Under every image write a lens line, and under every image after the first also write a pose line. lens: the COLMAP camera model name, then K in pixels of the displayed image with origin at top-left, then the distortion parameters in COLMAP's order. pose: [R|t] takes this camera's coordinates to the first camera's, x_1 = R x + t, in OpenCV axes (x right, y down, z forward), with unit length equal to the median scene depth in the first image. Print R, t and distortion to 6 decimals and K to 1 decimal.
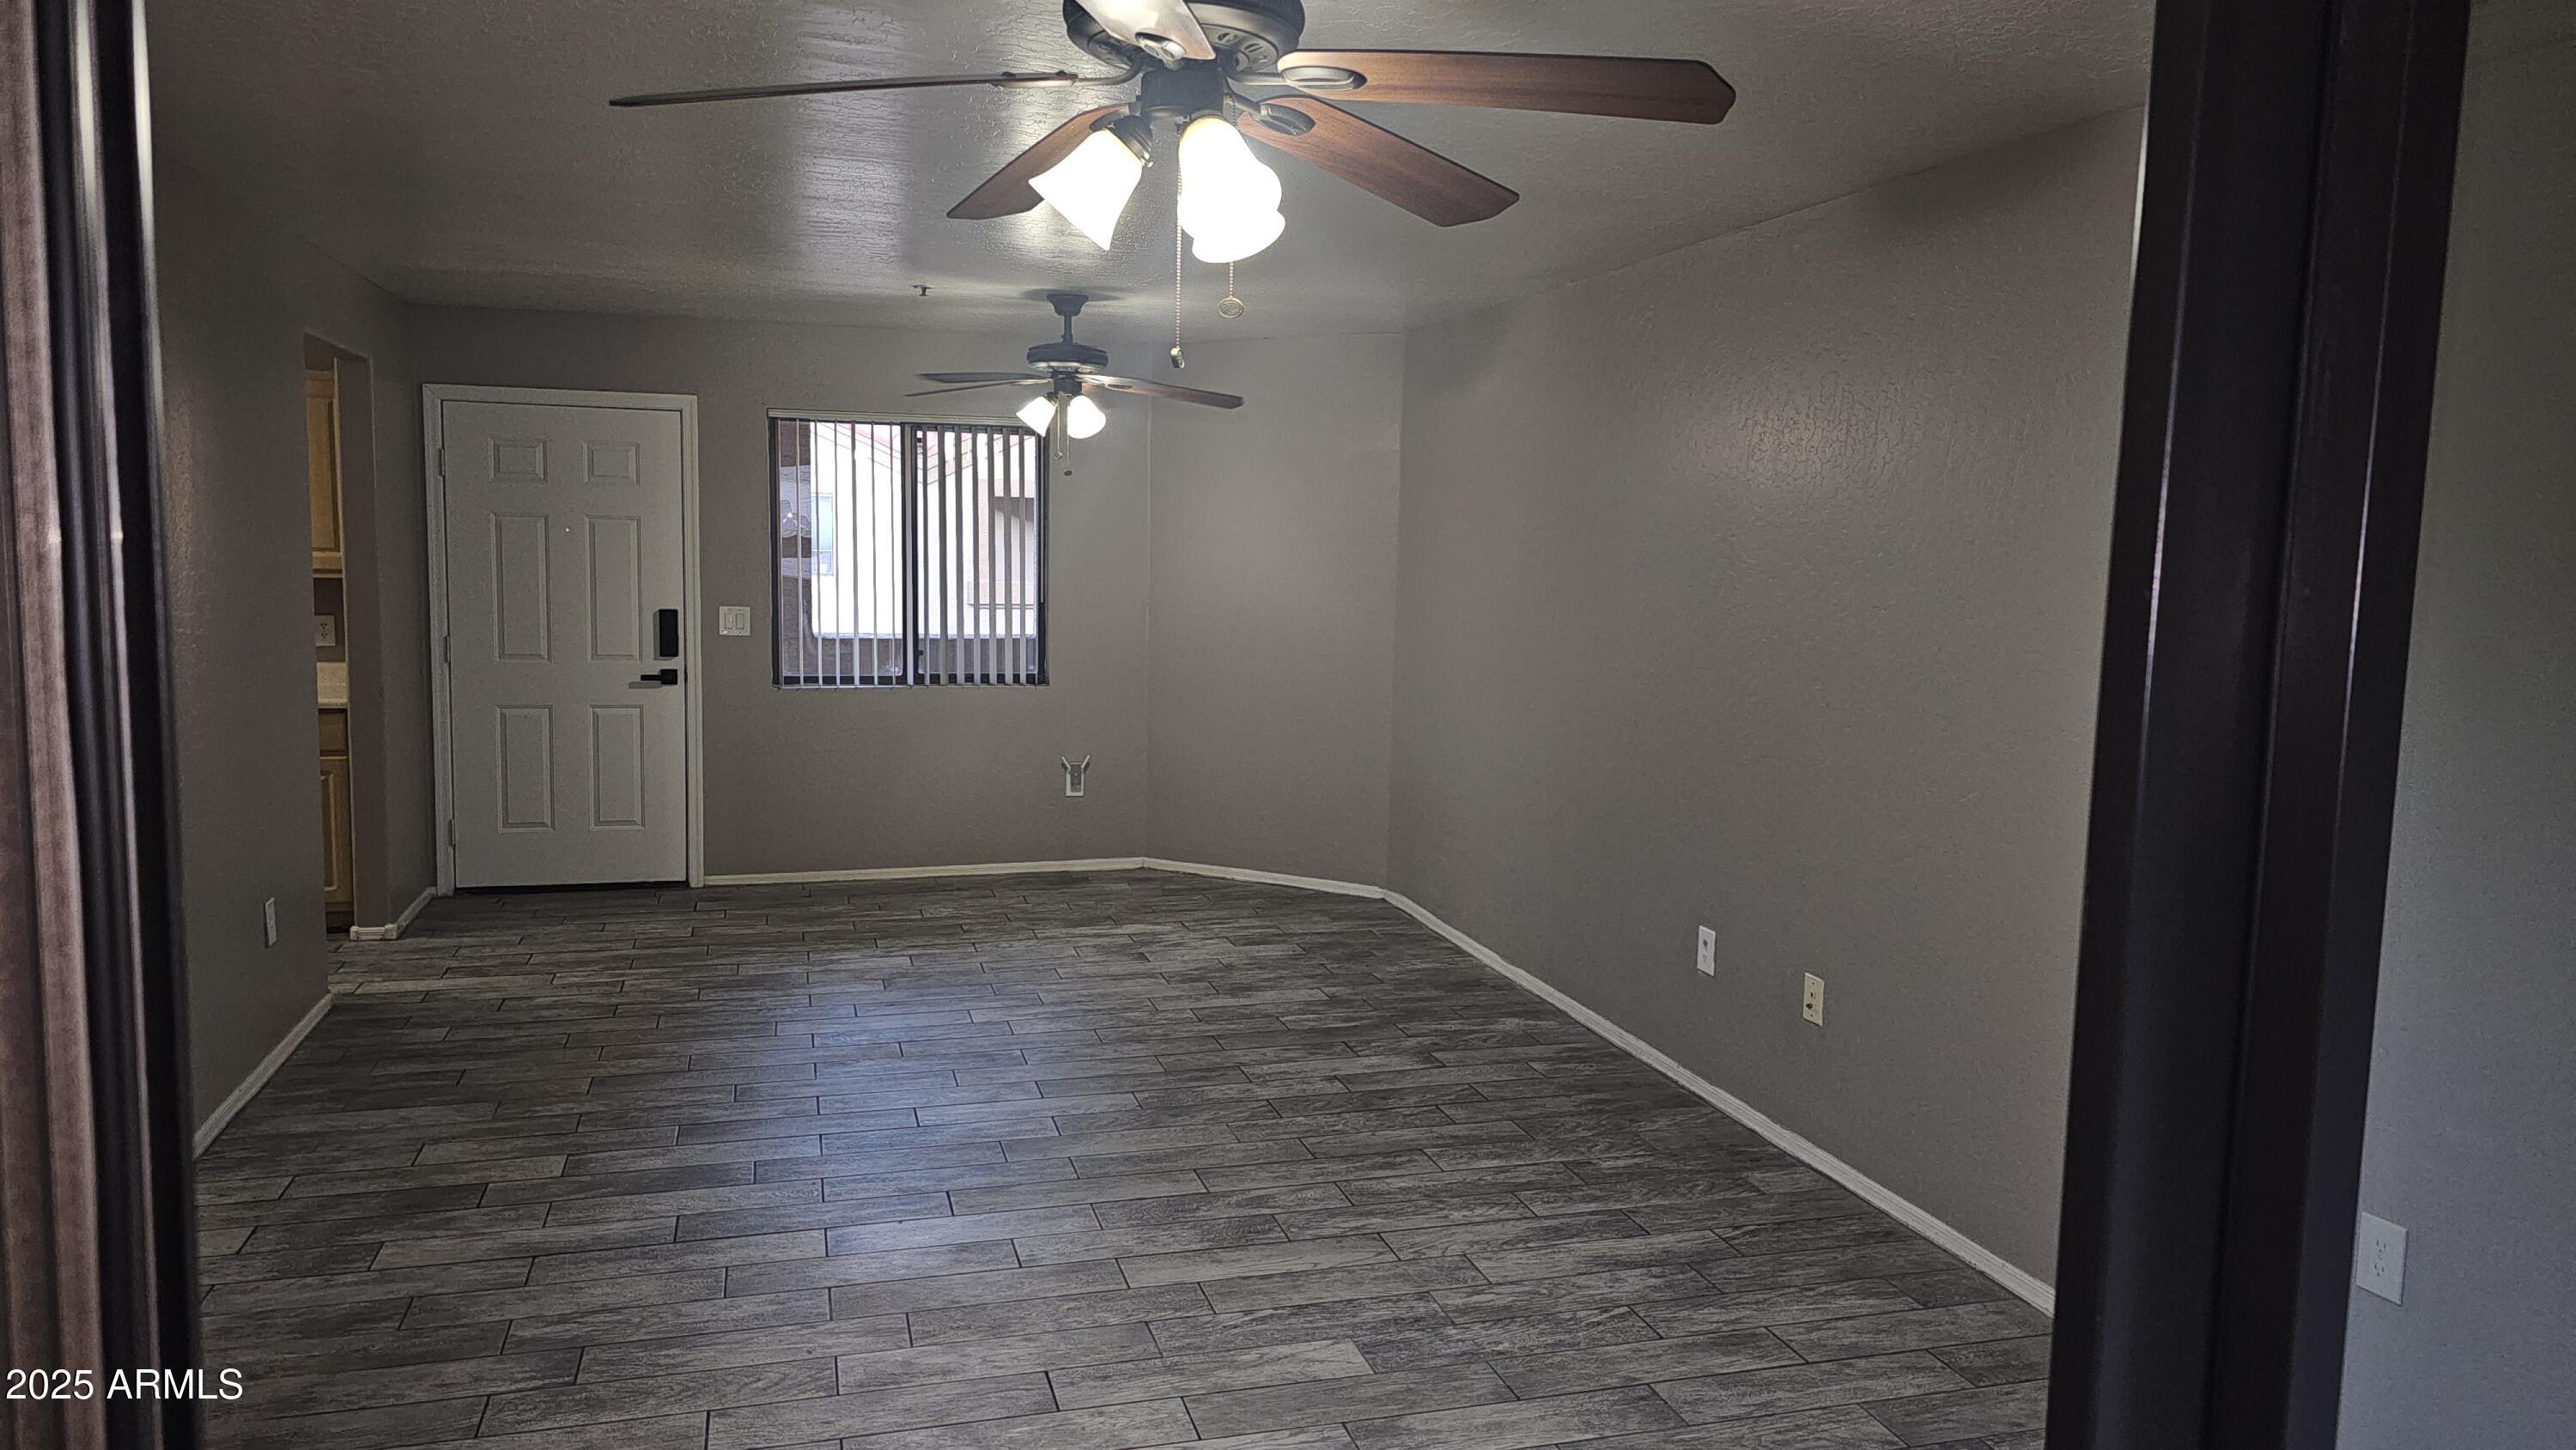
lens RADIAL K [[1726.0, 0, 1283.6], [0, 1726.0, 728.3], [0, 0, 1]] dist [0.012009, 0.000781]
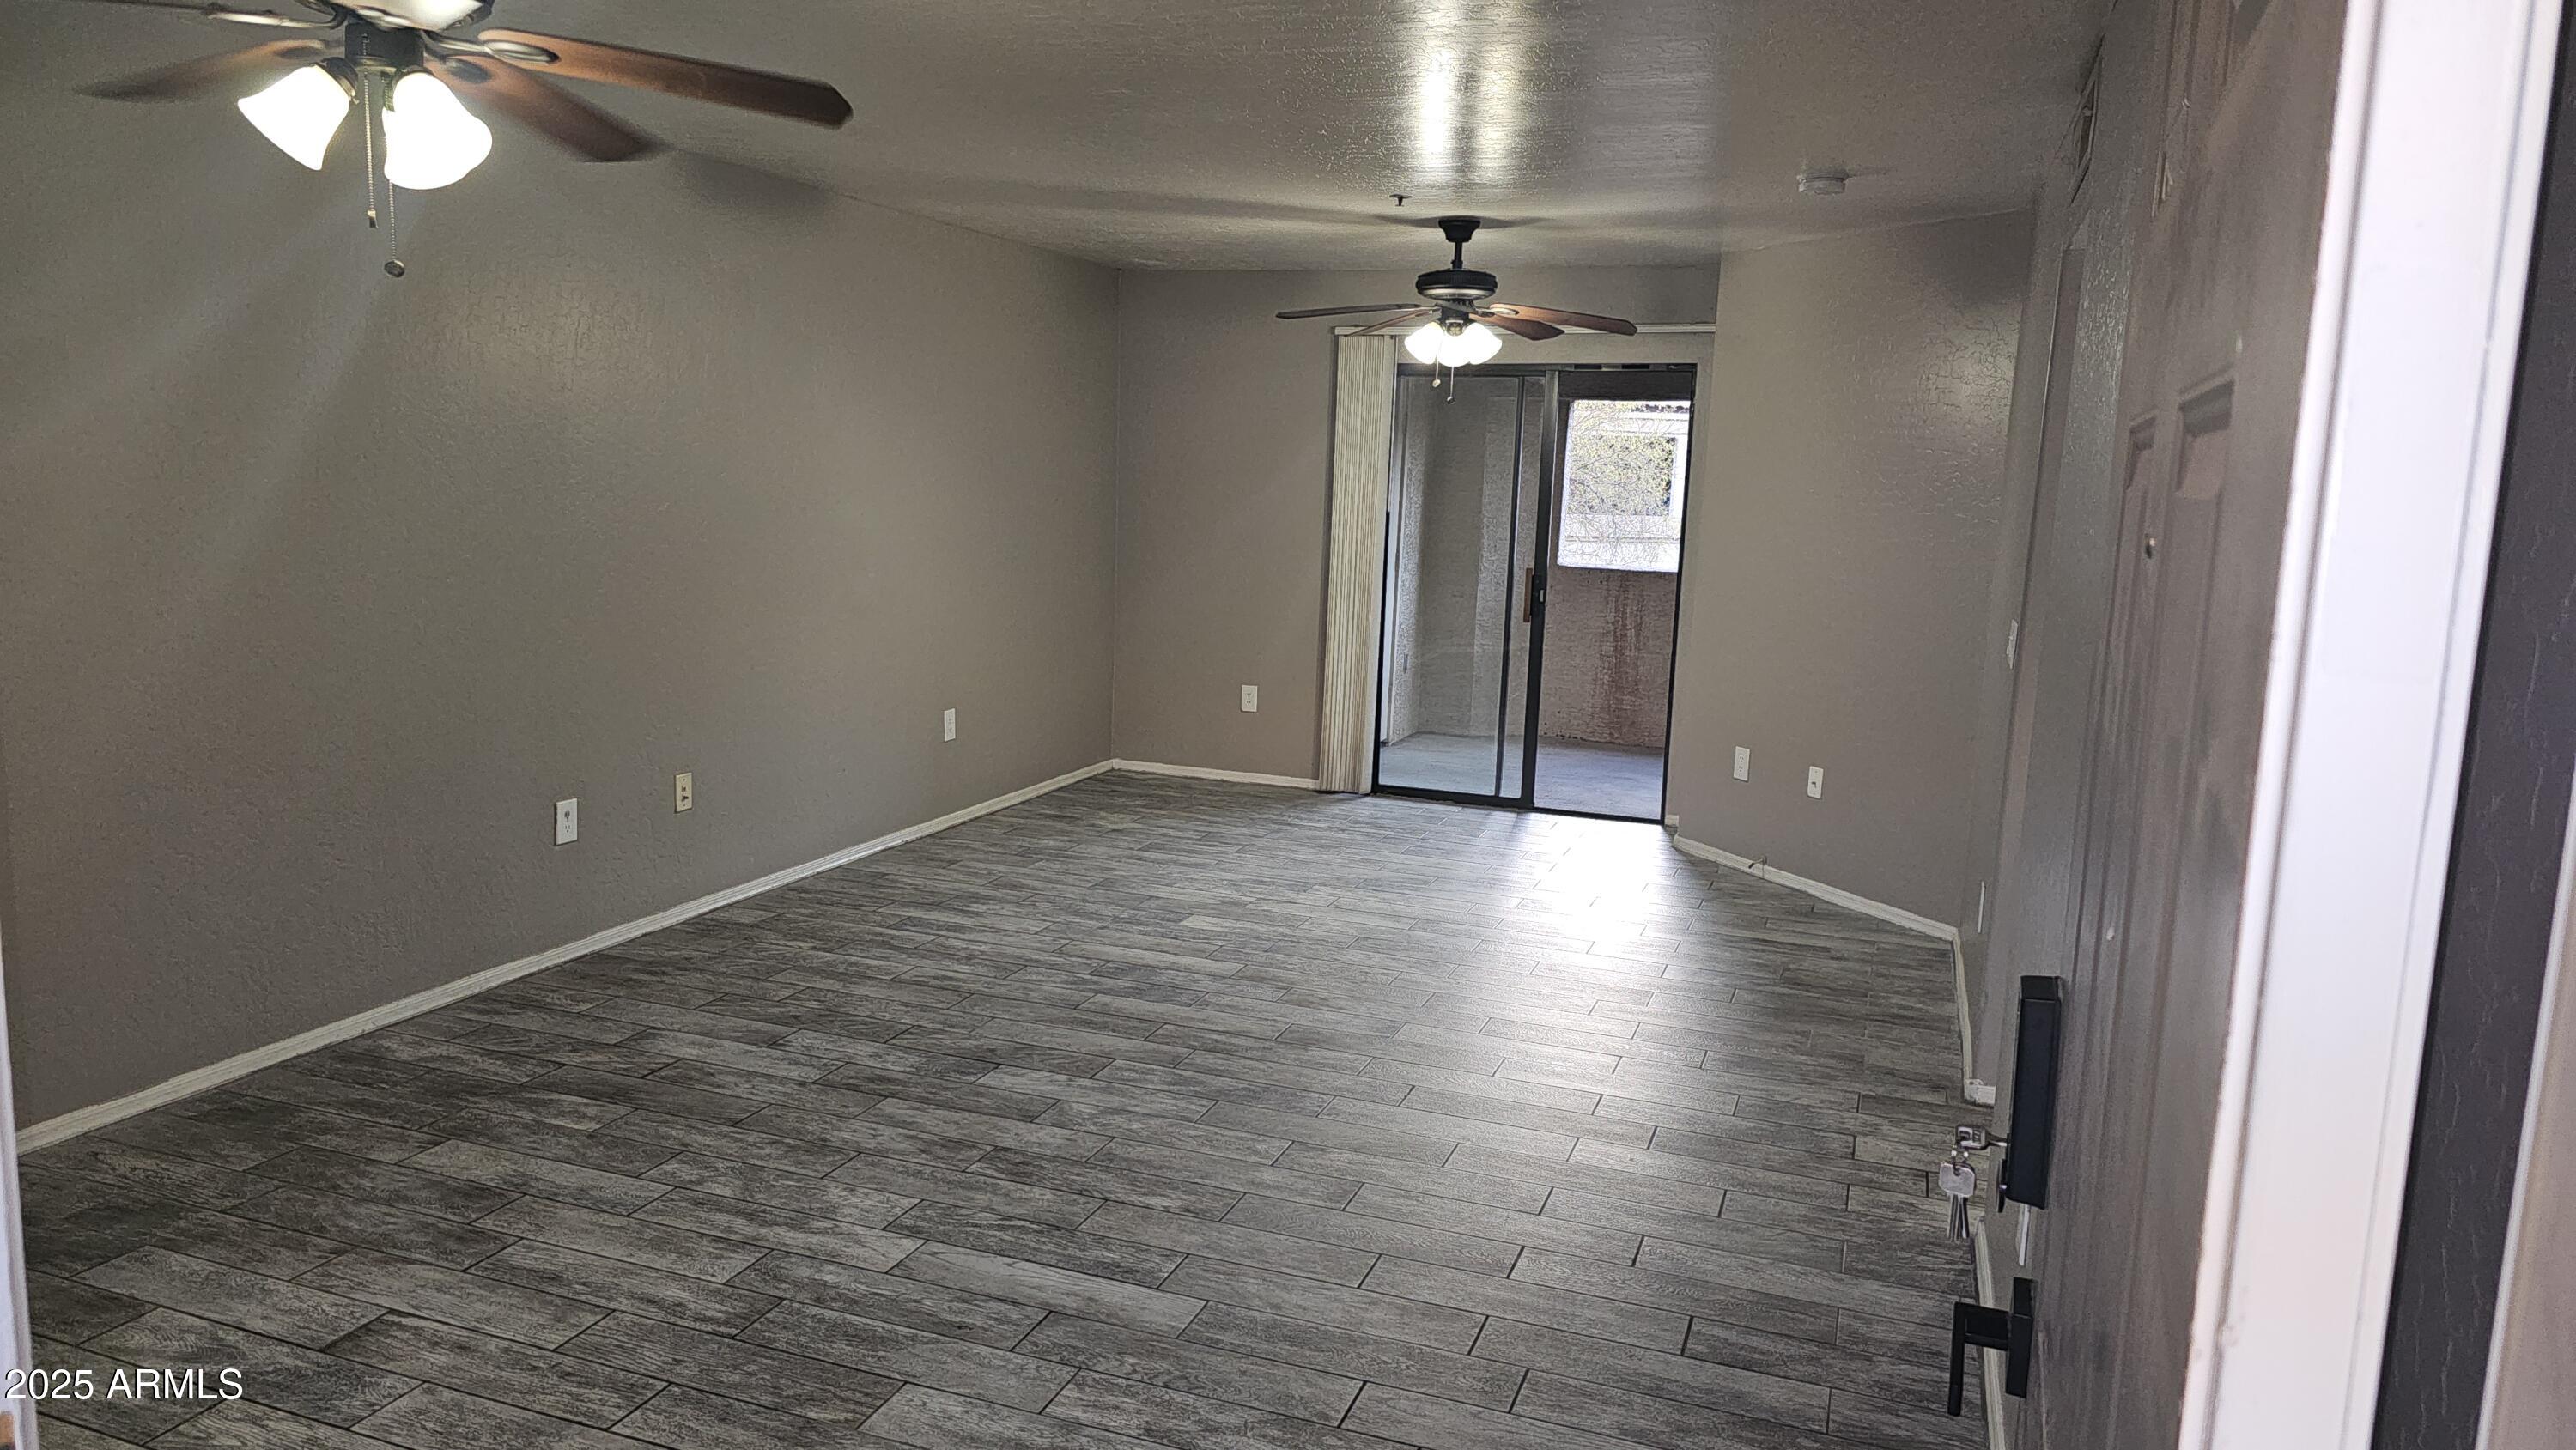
lens RADIAL K [[1726.0, 0, 1287.3], [0, 1726.0, 716.7], [0, 0, 1]] dist [0.012009, 0.000781]
pose [[-0.807483, -0.139183, 0.573236, -0.692954], [0.010297, 0.968292, 0.249608, -0.187474], [-0.589801, 0.207456, -0.780446, 1.546422]]
